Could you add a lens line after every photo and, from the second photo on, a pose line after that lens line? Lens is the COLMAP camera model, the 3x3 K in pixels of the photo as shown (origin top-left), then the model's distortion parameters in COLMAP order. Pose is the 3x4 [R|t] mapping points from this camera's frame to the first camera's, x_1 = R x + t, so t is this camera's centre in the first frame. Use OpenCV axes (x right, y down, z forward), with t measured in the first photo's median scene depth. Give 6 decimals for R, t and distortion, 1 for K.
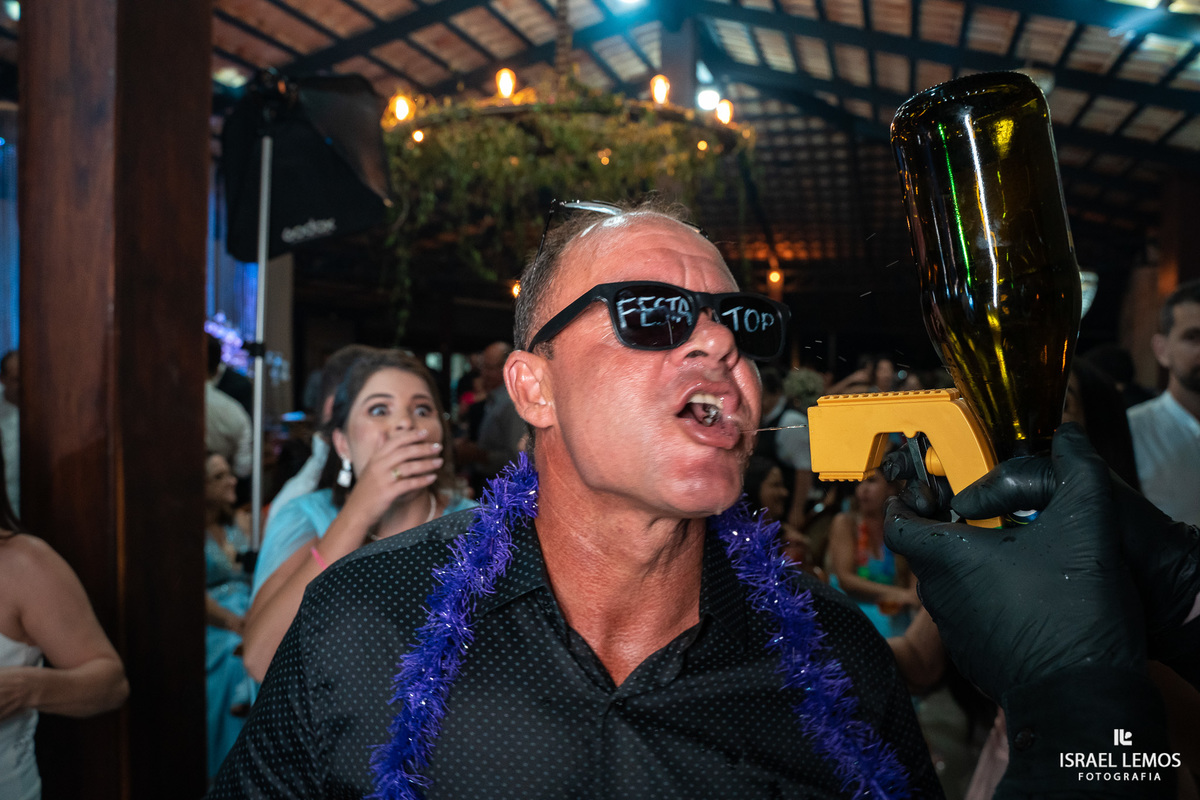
lens RADIAL K [[977.0, 0, 600.0], [0, 977.0, 400.0], [0, 0, 1]] dist [-0.102633, 0.067767]
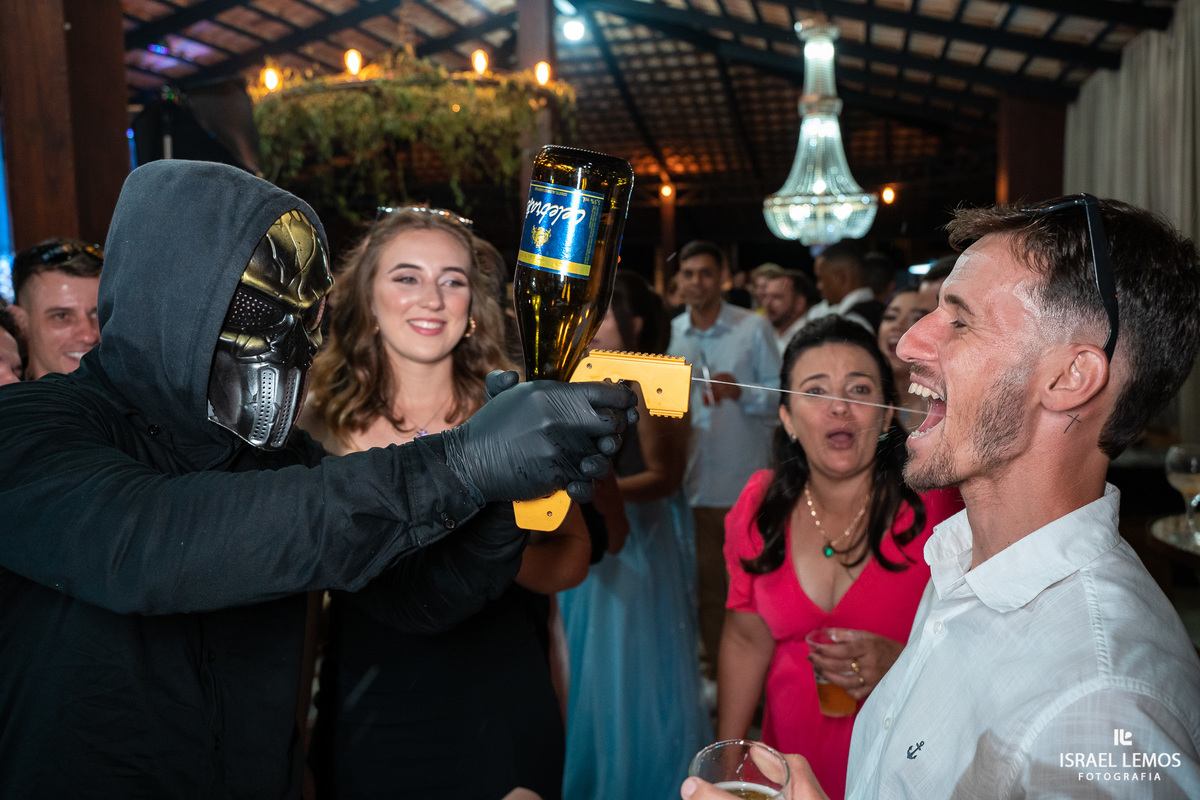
lens RADIAL K [[1066.1, 0, 600.0], [0, 1066.1, 400.0], [0, 0, 1]] dist [-0.074505, 0.022392]
pose [[0.997489, -0.040447, 0.058142, 0.044480], [0.035934, 0.996409, 0.076666, 0.004327], [-0.061035, -0.074384, 0.995360, -0.145084]]
